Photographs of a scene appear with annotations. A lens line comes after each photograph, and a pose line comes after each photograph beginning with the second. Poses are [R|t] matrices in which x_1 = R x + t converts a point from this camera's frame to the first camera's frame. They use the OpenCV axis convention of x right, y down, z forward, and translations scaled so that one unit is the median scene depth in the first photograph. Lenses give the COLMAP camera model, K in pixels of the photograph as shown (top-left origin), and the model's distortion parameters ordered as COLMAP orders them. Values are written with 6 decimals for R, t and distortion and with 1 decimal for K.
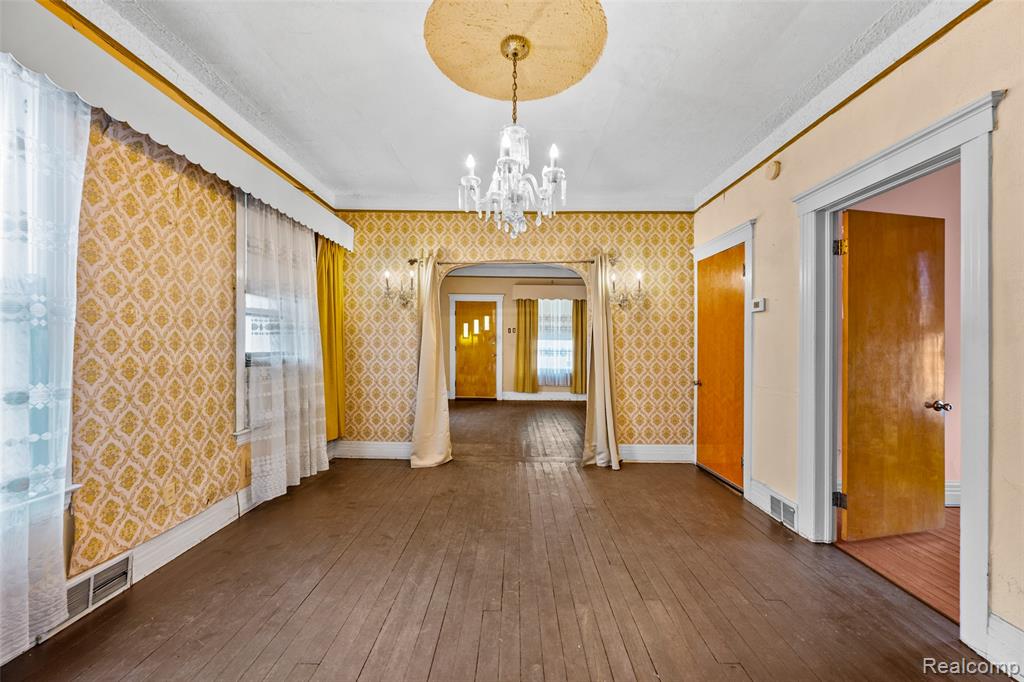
lens RADIAL K [[414.4, 0, 510.3], [0, 414.4, 341.8], [0, 0, 1]] dist [-0.003137, -0.000130]
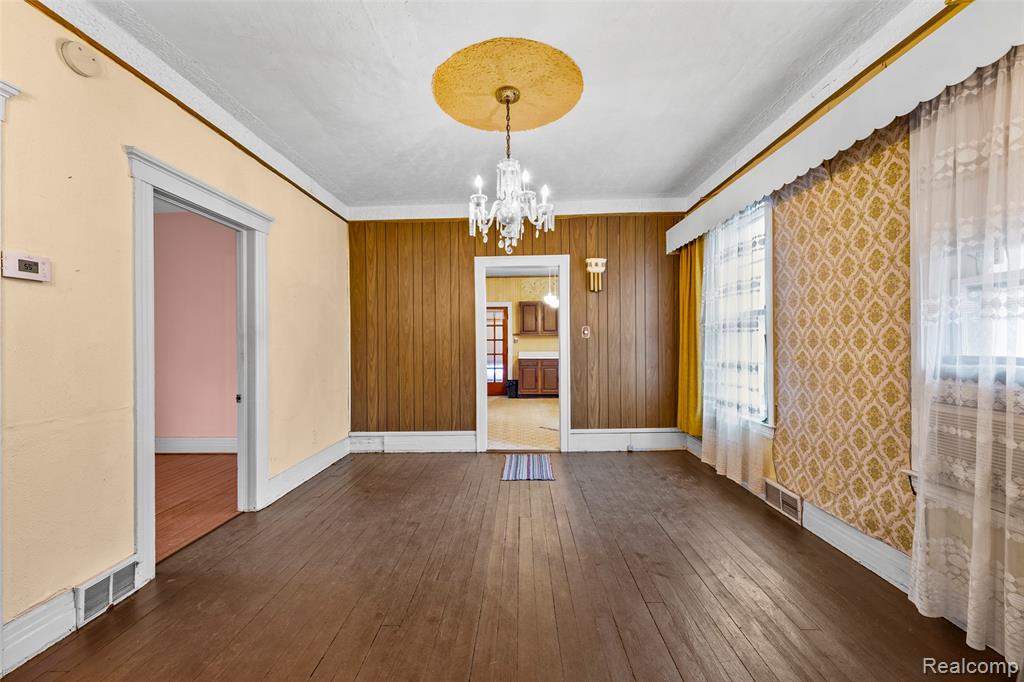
lens RADIAL K [[414.4, 0, 514.9], [0, 414.4, 346.2], [0, 0, 1]] dist [-0.003137, -0.000130]
pose [[-0.999948, 0.002683, 0.009796, -0.009842], [0.002679, 0.999996, -0.000423, 0.008719], [-0.009797, -0.000397, -0.999952, 1.166274]]
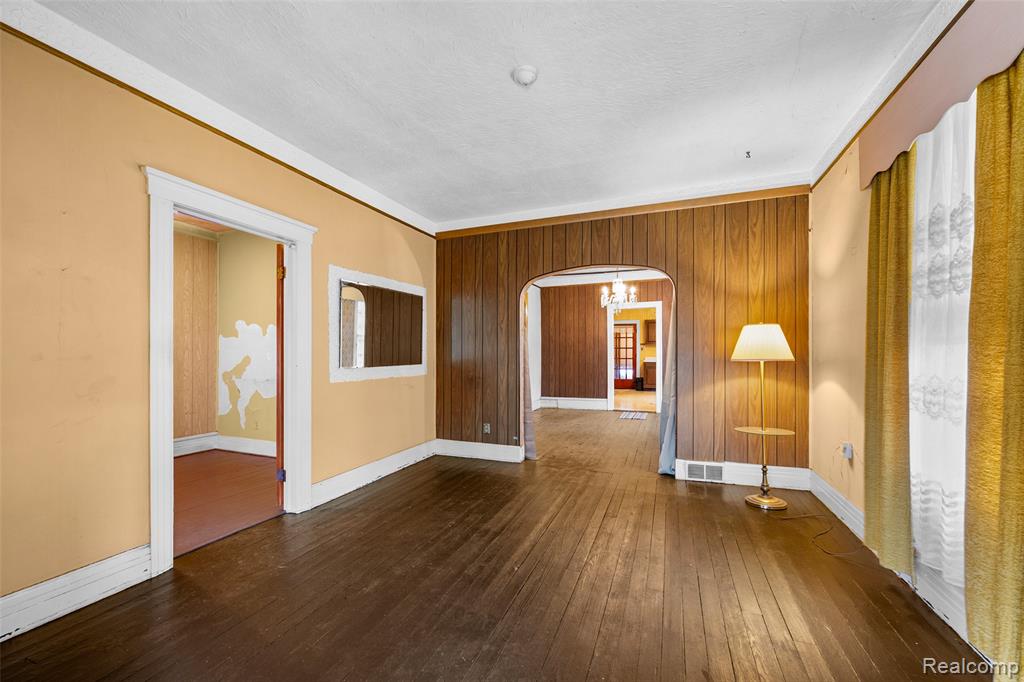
lens RADIAL K [[414.4, 0, 509.9], [0, 414.4, 347.8], [0, 0, 1]] dist [-0.003137, -0.000130]
pose [[-0.934483, -0.002491, 0.356000, -0.168981], [-0.006500, 0.999928, -0.010068, 0.008319], [-0.355949, -0.011722, -0.934432, 2.119076]]
